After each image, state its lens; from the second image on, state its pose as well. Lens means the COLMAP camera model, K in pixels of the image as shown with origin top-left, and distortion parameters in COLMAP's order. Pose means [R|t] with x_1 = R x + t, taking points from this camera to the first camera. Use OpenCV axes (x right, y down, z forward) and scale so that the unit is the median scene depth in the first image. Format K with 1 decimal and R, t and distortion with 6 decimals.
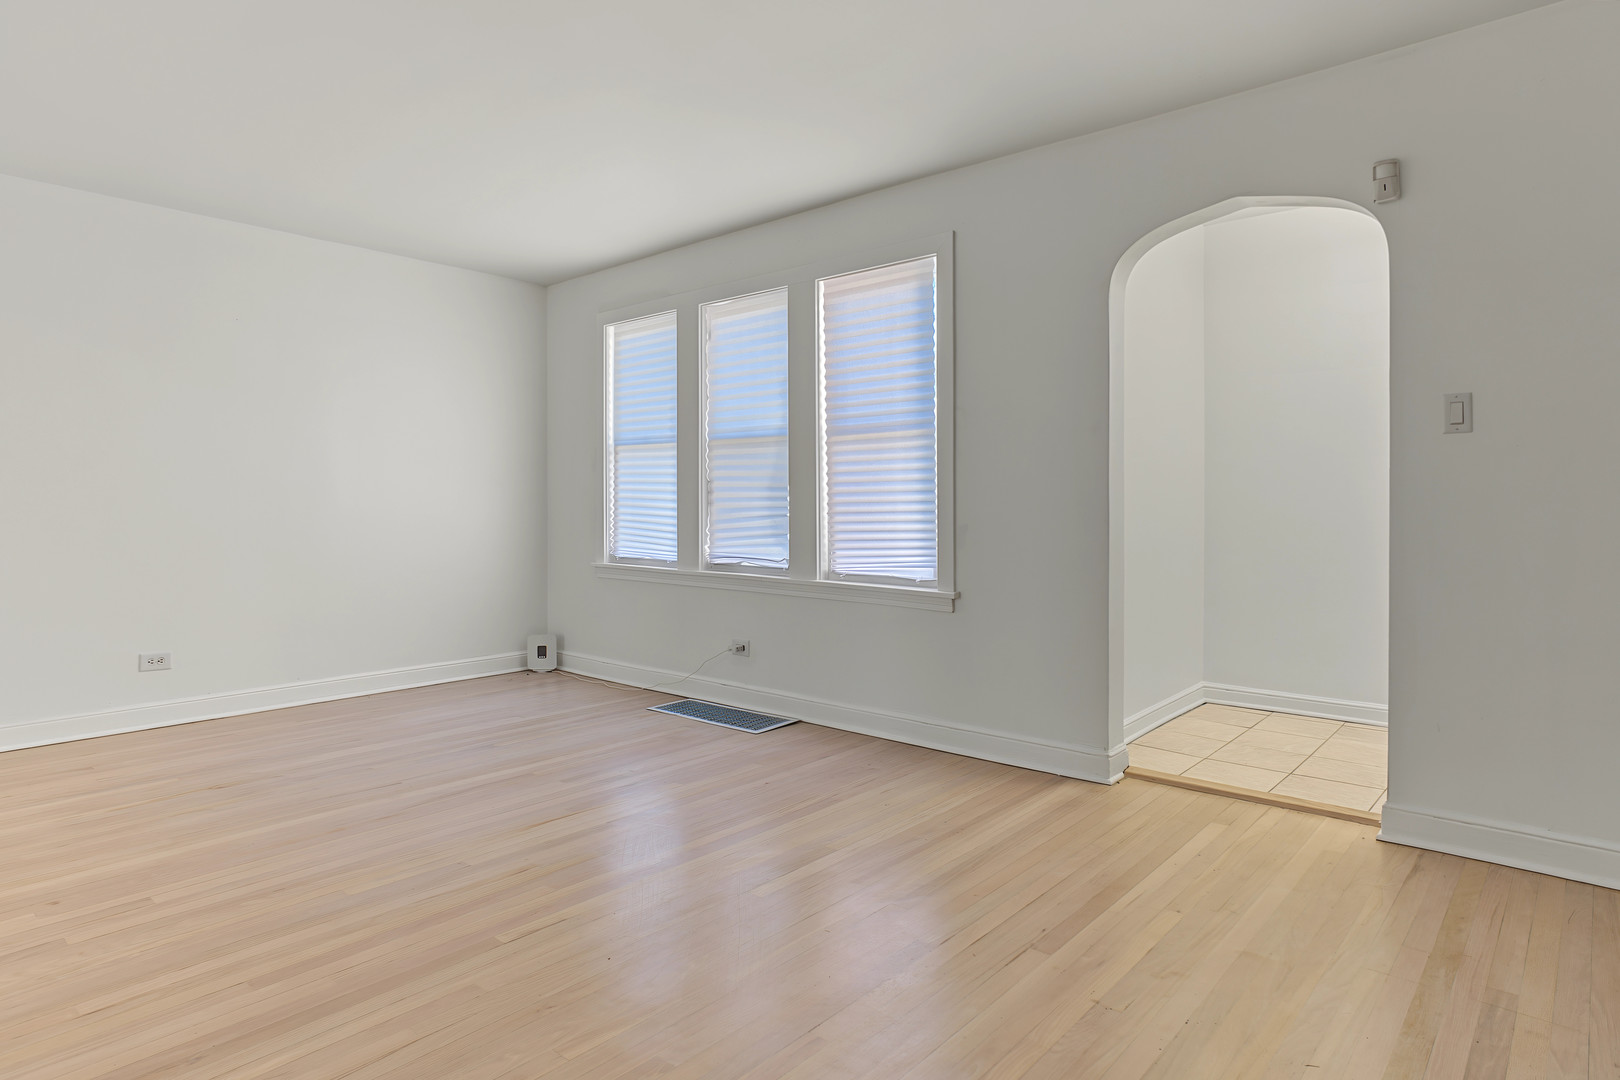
lens RADIAL K [[902.8, 0, 796.5], [0, 902.8, 540.4], [0, 0, 1]] dist [-0.043865, -0.000014]
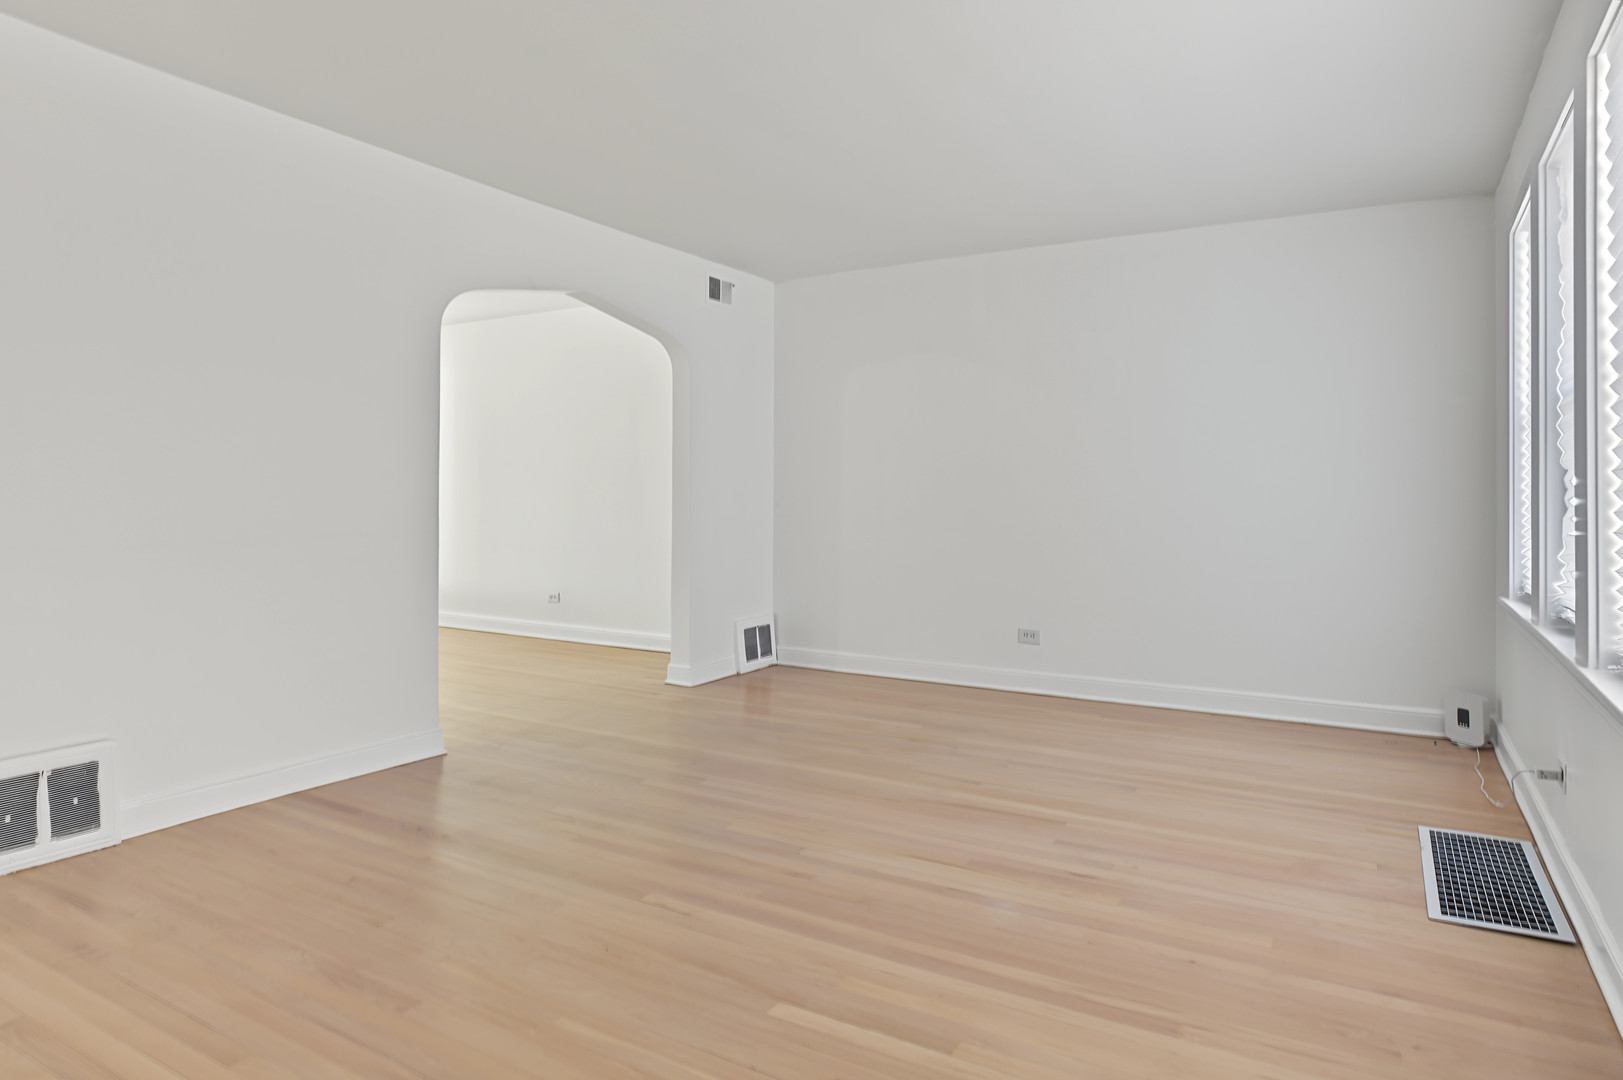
lens RADIAL K [[935.8, 0, 828.3], [0, 935.8, 471.9], [0, 0, 1]] dist [-0.019027, 0.000549]
pose [[0.206062, -0.022060, -0.978290, 0.563932], [-0.050303, 0.998185, -0.033104, -0.030809], [0.977245, 0.056032, 0.204578, 0.635538]]
